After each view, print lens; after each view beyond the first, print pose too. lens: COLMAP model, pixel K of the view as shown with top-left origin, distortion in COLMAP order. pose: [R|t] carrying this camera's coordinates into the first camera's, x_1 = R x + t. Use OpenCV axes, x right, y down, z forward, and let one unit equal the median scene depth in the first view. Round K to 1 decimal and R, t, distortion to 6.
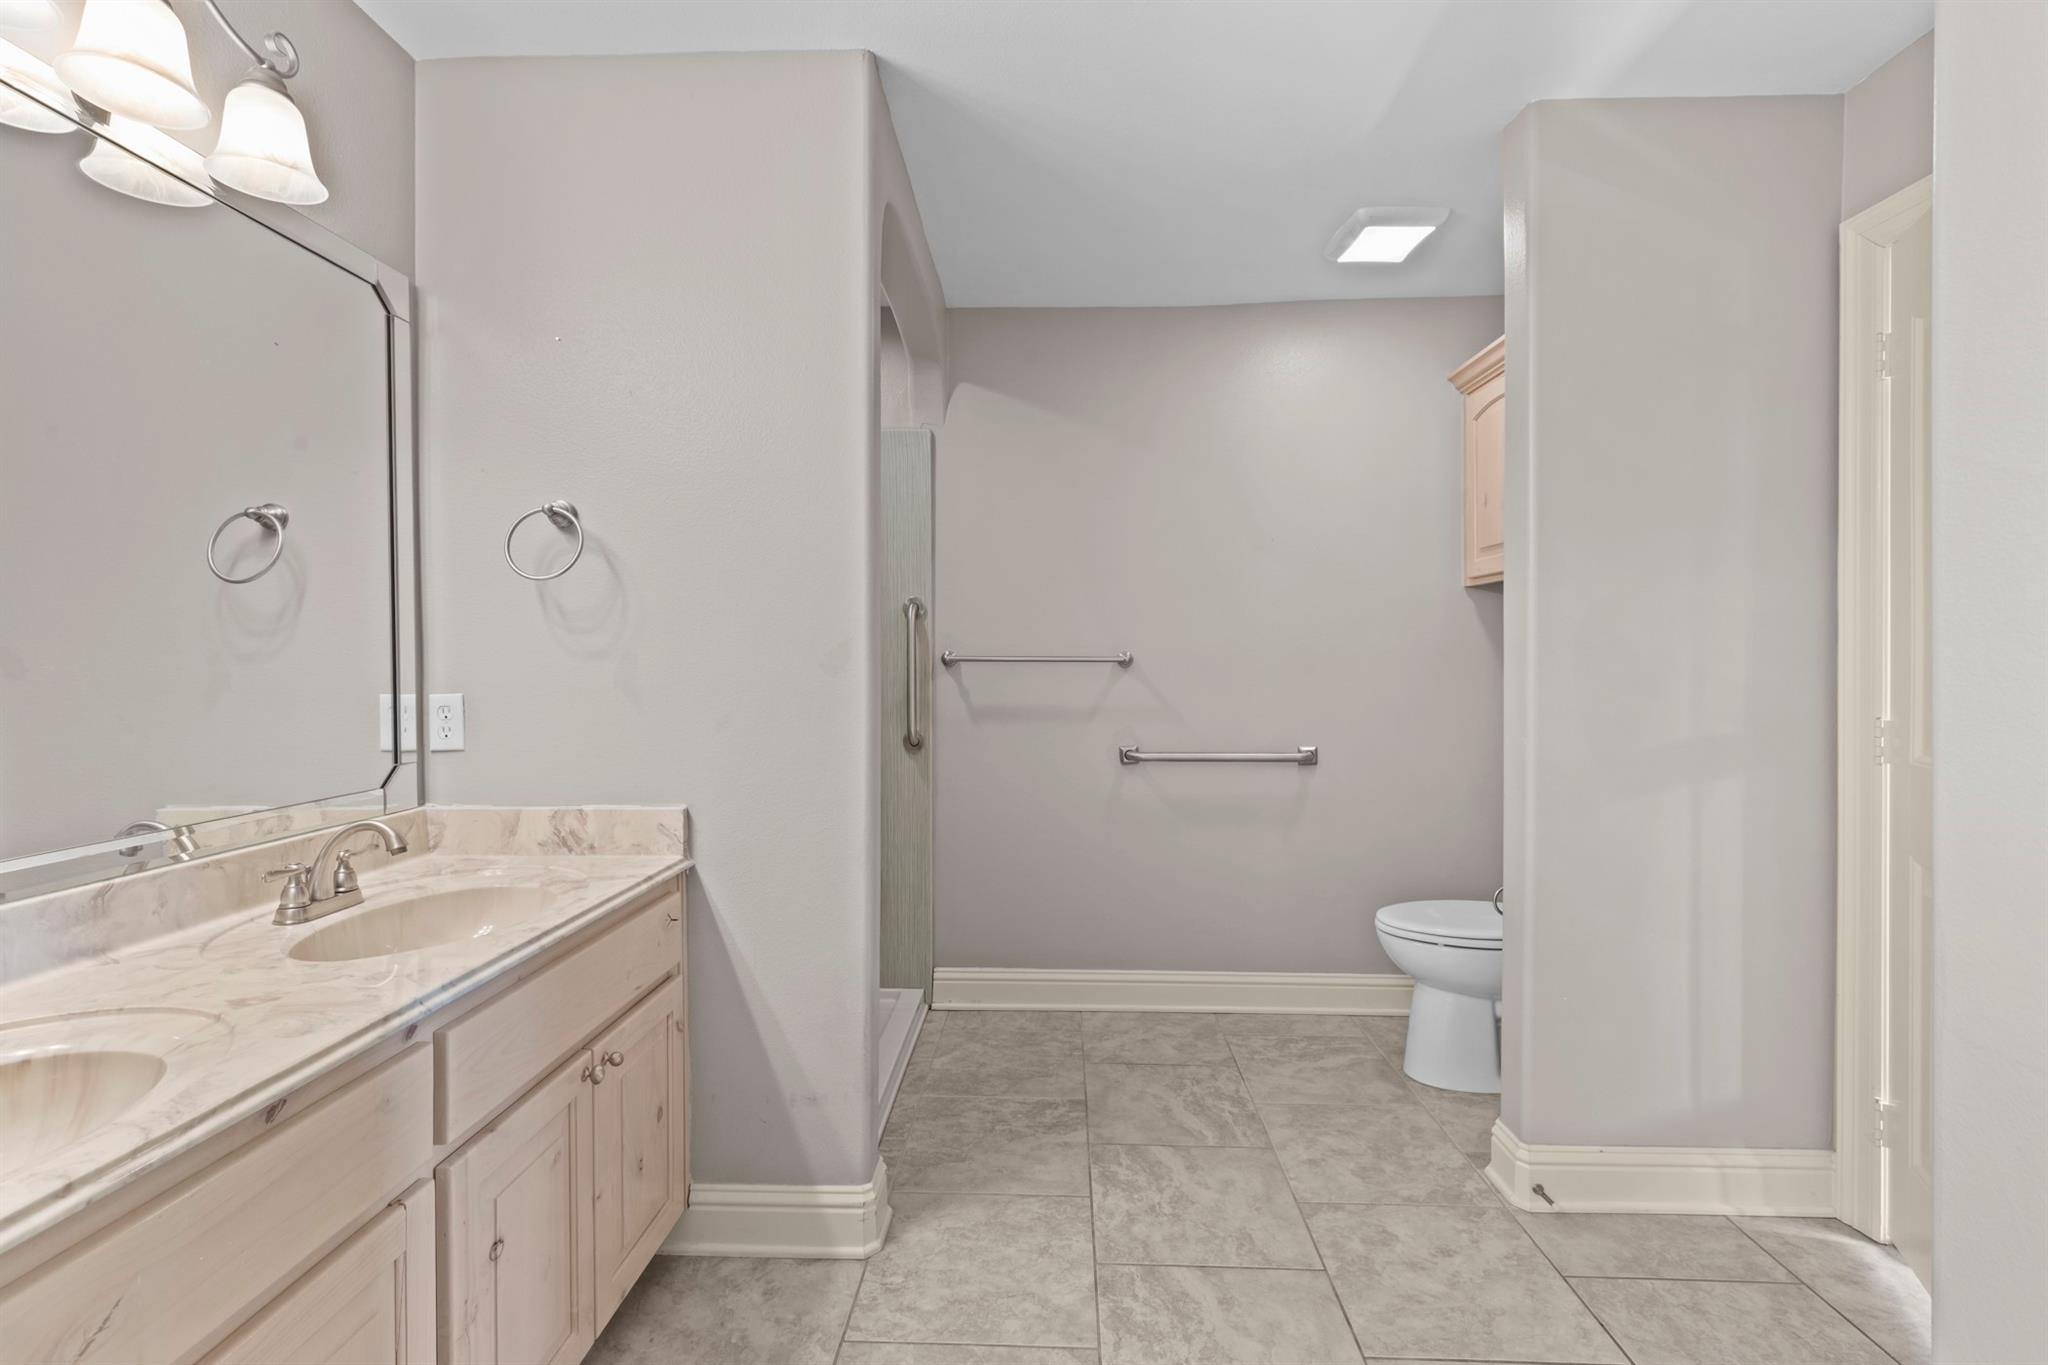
lens RADIAL K [[917.6, 0, 1034.3], [0, 917.6, 663.5], [0, 0, 1]] dist [0.001134, 0.000188]
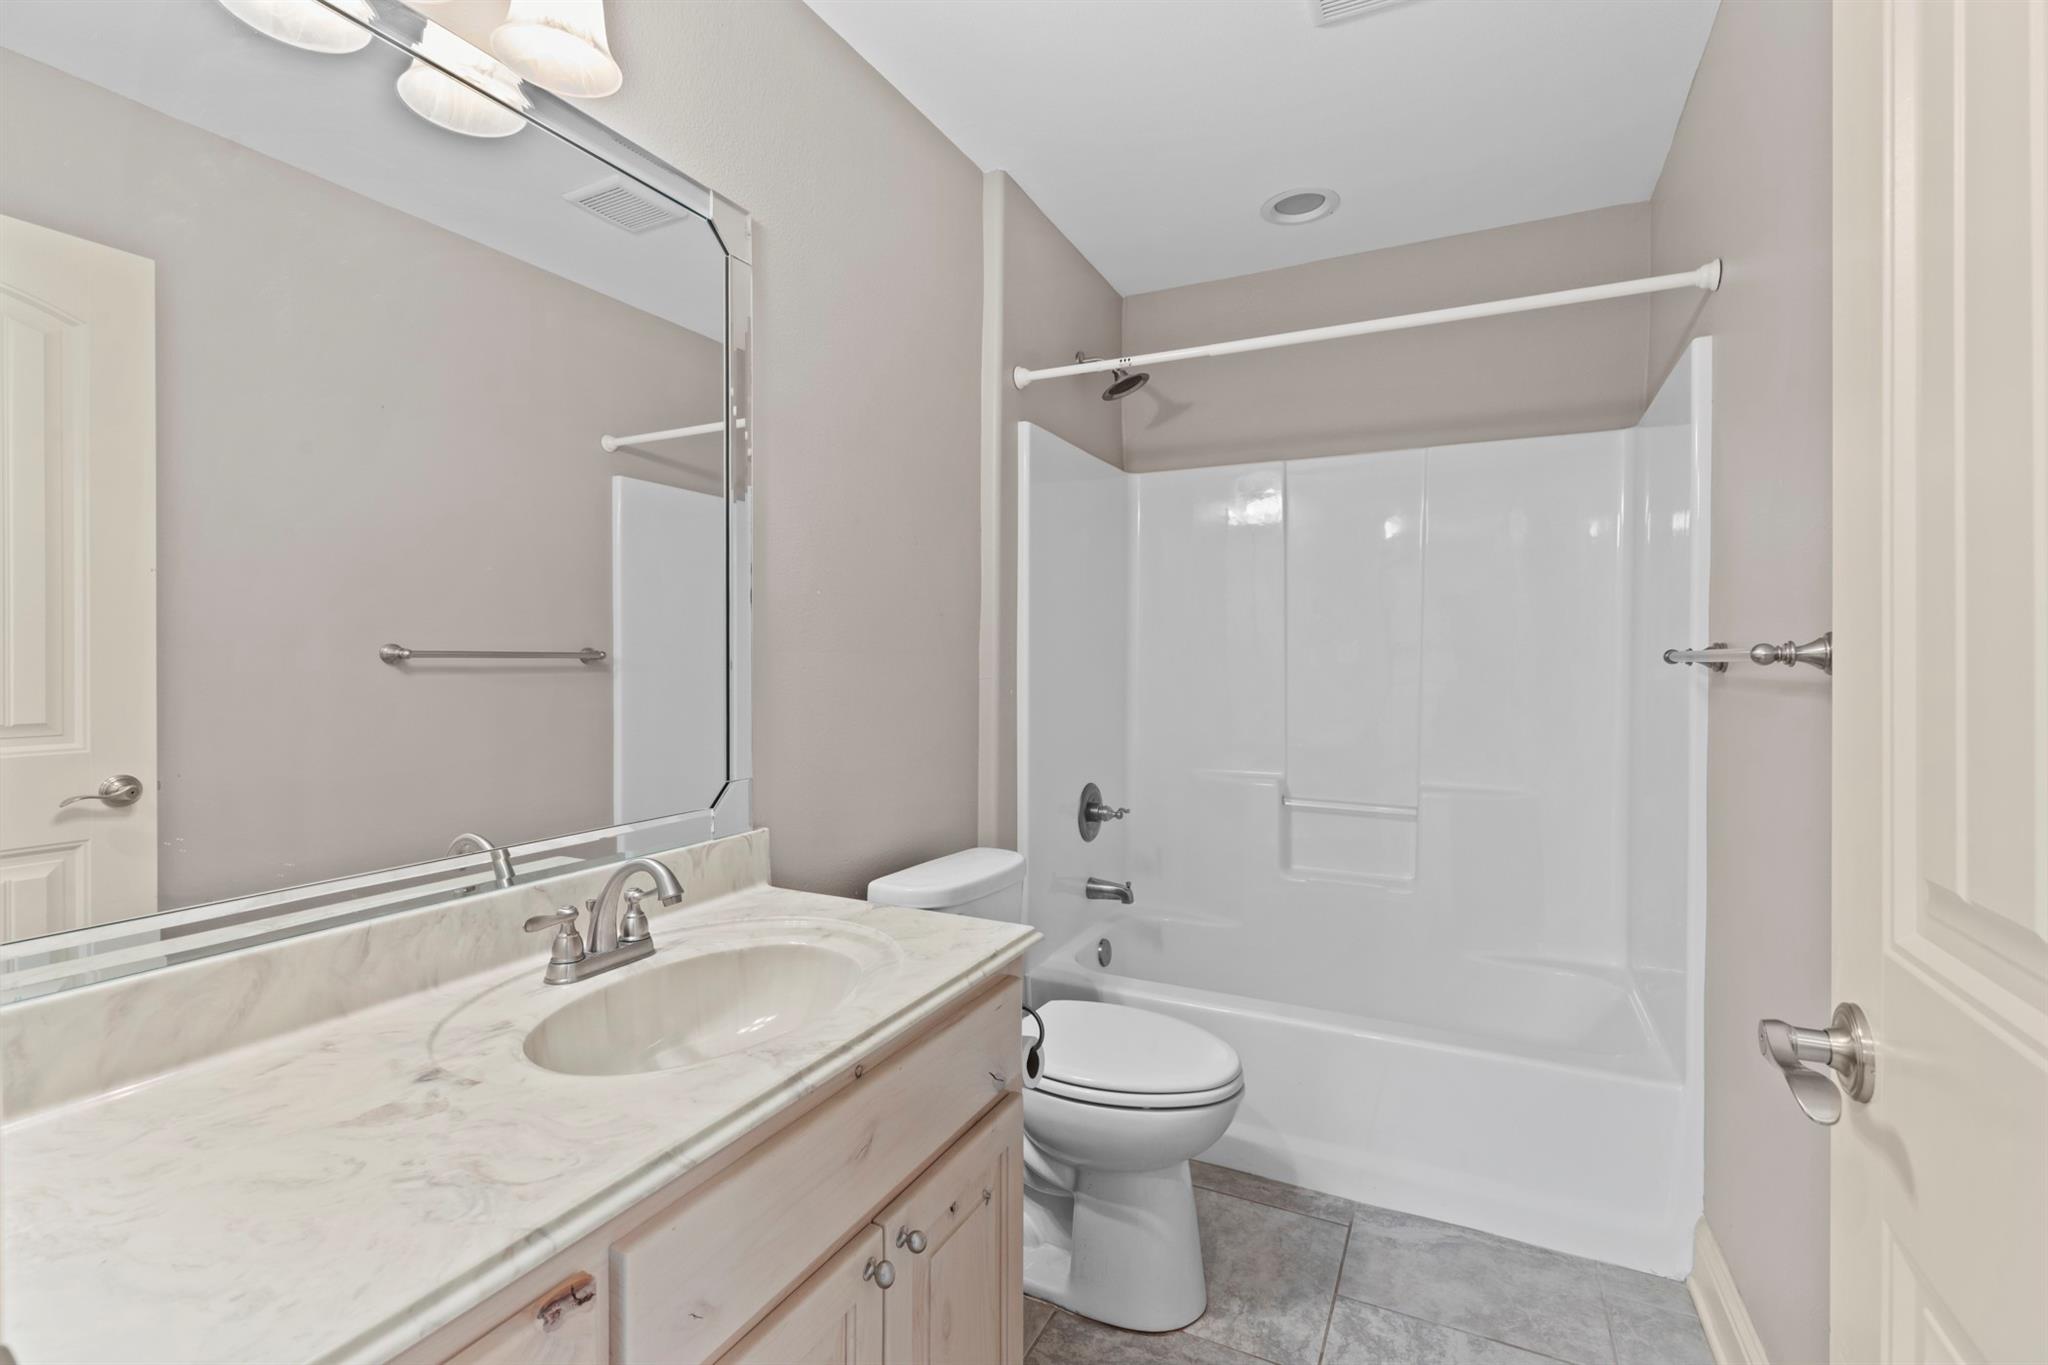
lens RADIAL K [[917.6, 0, 1034.3], [0, 917.6, 663.5], [0, 0, 1]] dist [0.001134, 0.000188]
pose [[0.913947, 0.015215, -0.405548, -0.106382], [-0.016024, 0.999871, 0.001402, -0.004259], [0.405517, 0.005217, 0.914072, 0.418082]]
